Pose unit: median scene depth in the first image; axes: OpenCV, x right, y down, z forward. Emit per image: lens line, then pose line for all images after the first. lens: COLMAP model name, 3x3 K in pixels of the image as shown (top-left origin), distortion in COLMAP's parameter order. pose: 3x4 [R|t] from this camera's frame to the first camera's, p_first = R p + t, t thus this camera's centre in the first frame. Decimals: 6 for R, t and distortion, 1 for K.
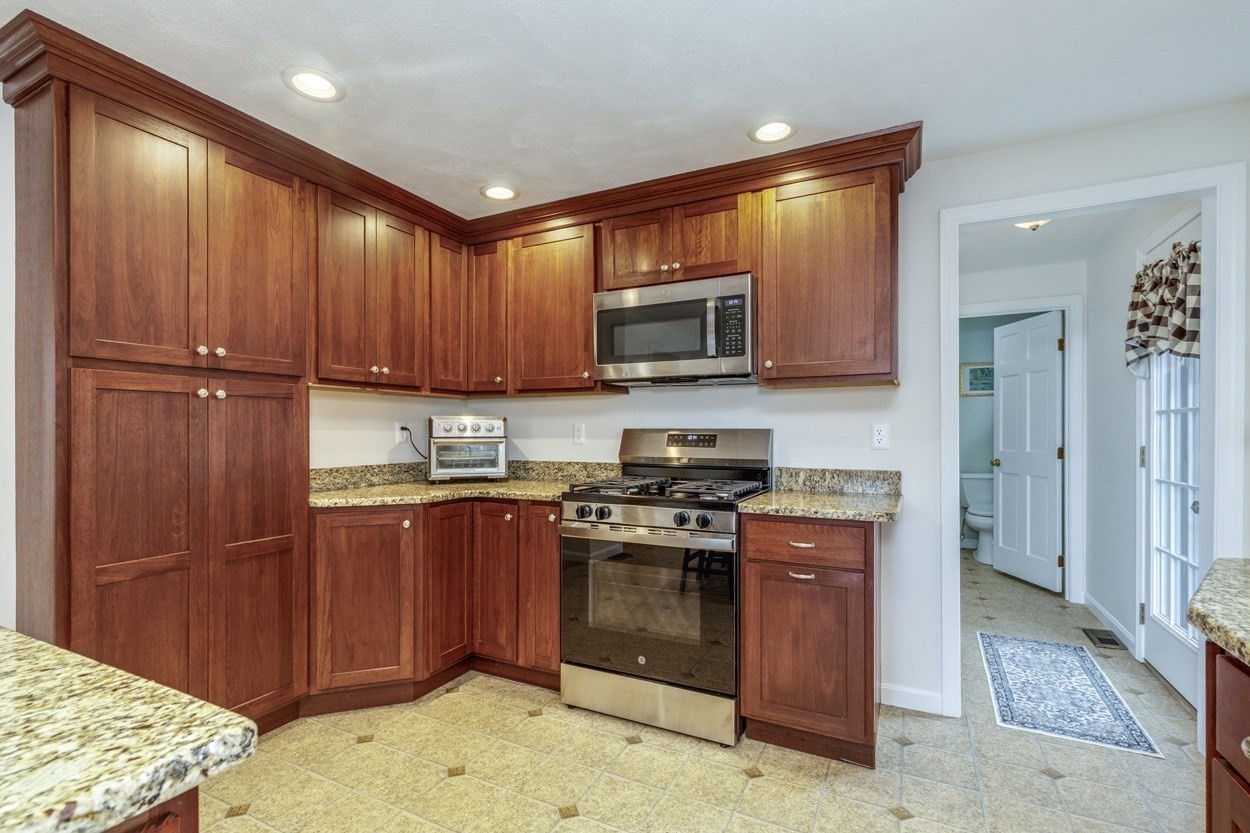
lens RADIAL K [[571.0, 0, 625.2], [0, 571.0, 427.6], [0, 0, 1]] dist [-0.000777, -0.000043]
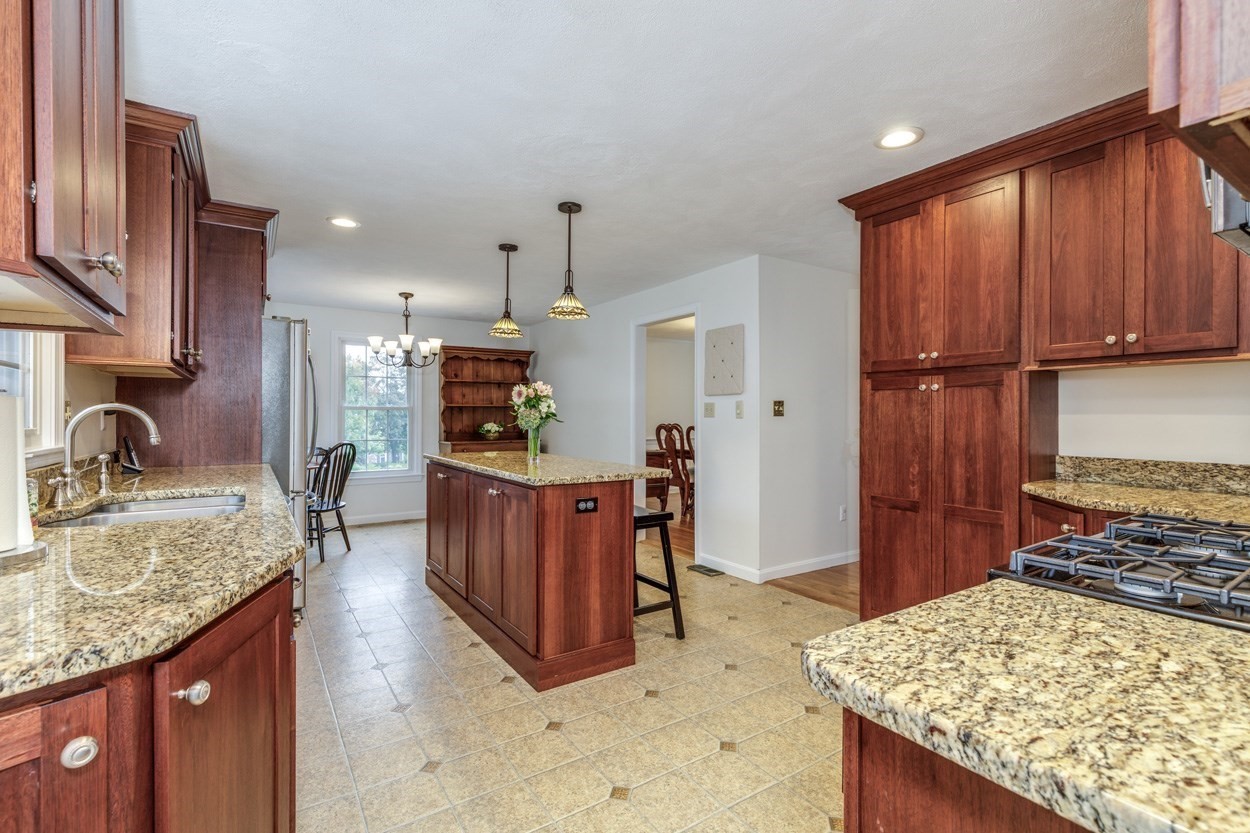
lens RADIAL K [[571.0, 0, 625.2], [0, 571.0, 415.7], [0, 0, 1]] dist [-0.000777, -0.000043]
pose [[-0.497676, 0.001325, -0.867362, 0.722177], [0.004081, 0.999991, -0.000814, 0.004962], [0.867354, -0.003944, -0.497677, 0.952908]]
